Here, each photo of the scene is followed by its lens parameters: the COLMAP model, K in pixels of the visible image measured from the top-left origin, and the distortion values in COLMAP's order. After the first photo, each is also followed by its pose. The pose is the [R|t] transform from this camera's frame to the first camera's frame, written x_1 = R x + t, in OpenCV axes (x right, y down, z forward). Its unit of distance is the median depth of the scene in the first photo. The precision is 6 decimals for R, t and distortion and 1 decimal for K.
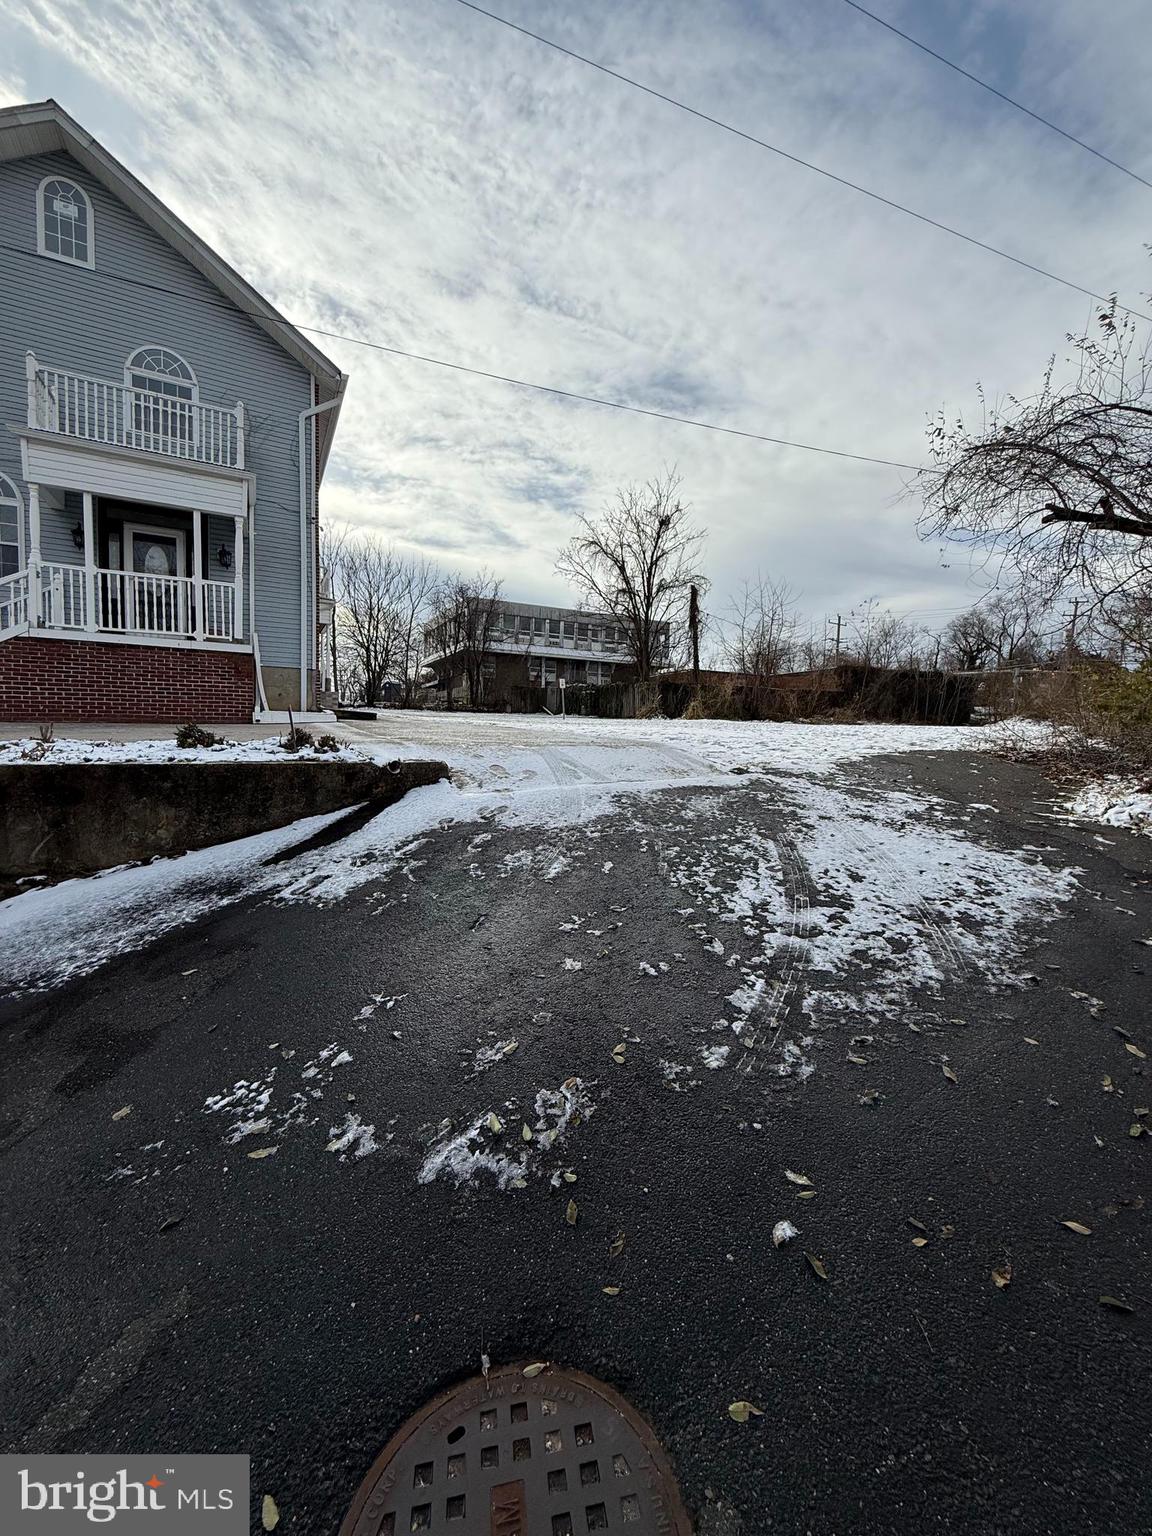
lens RADIAL K [[609.1, 0, 576.0], [0, 609.1, 768.0], [0, 0, 1]] dist [0.001191, 0.000291]
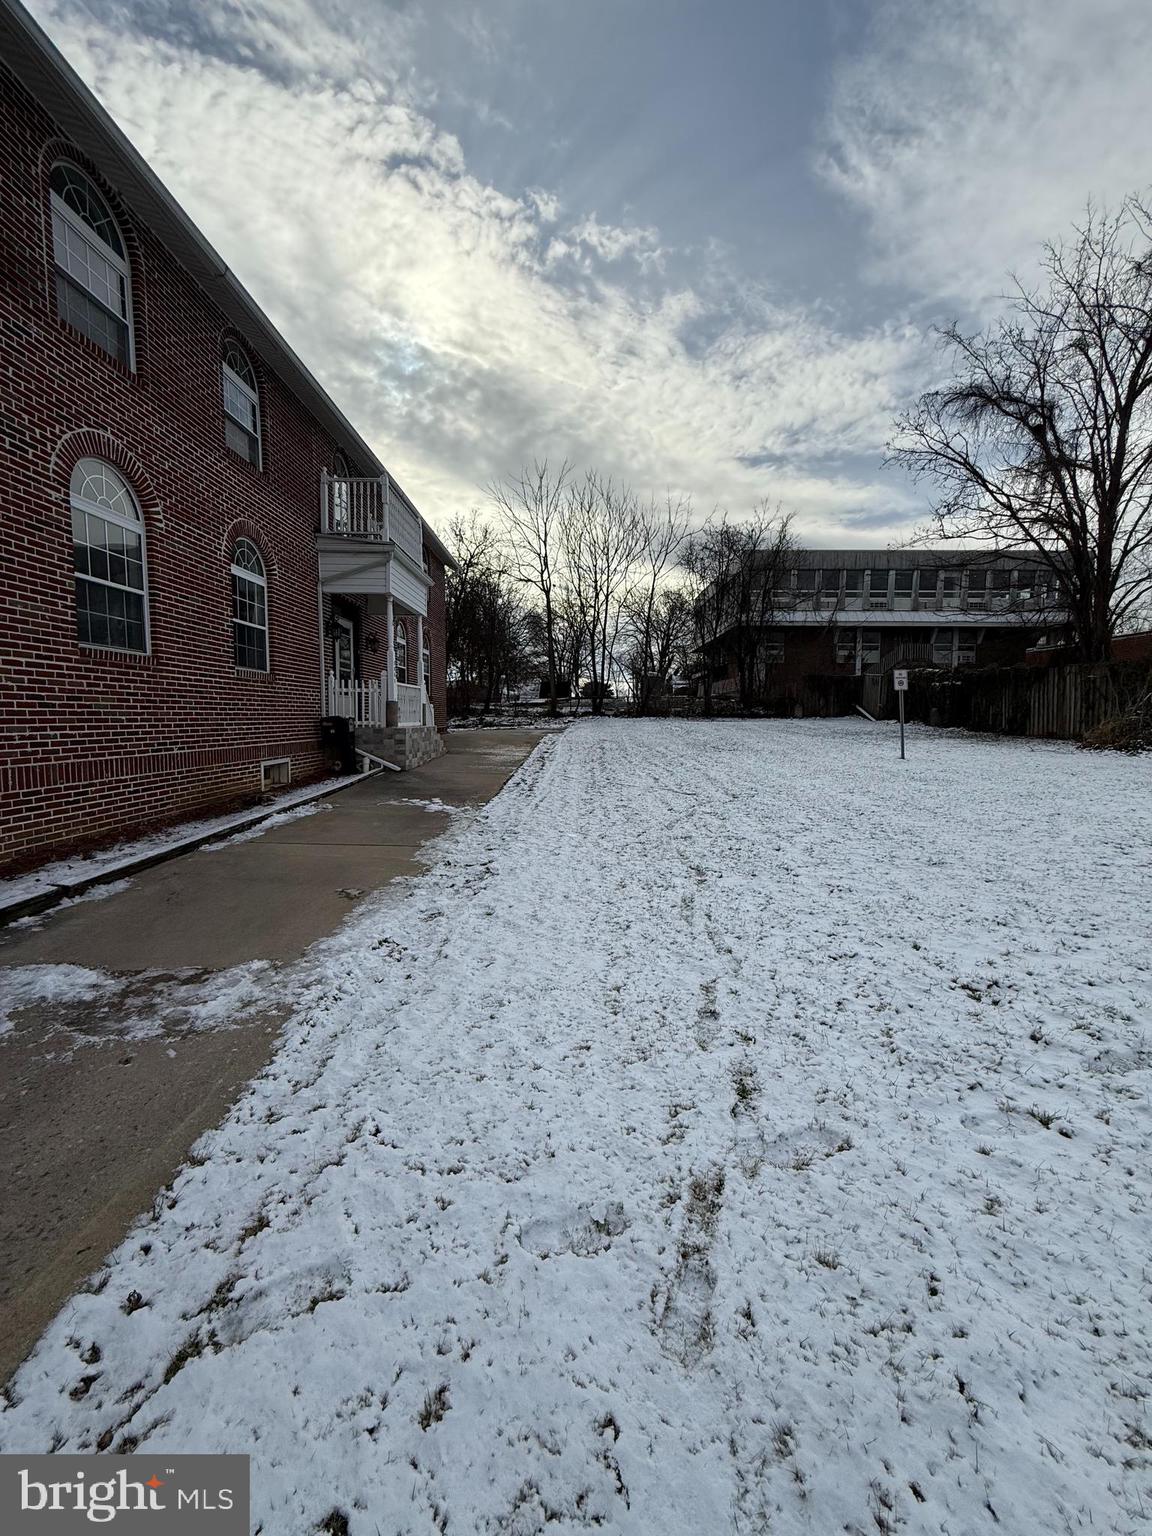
lens RADIAL K [[609.1, 0, 576.0], [0, 609.1, 768.0], [0, 0, 1]] dist [0.001191, 0.000291]
pose [[0.883214, 0.023359, -0.468389, -0.014557], [-0.011037, 0.999517, 0.029034, -0.054419], [0.468841, -0.020473, 0.883045, 0.321652]]
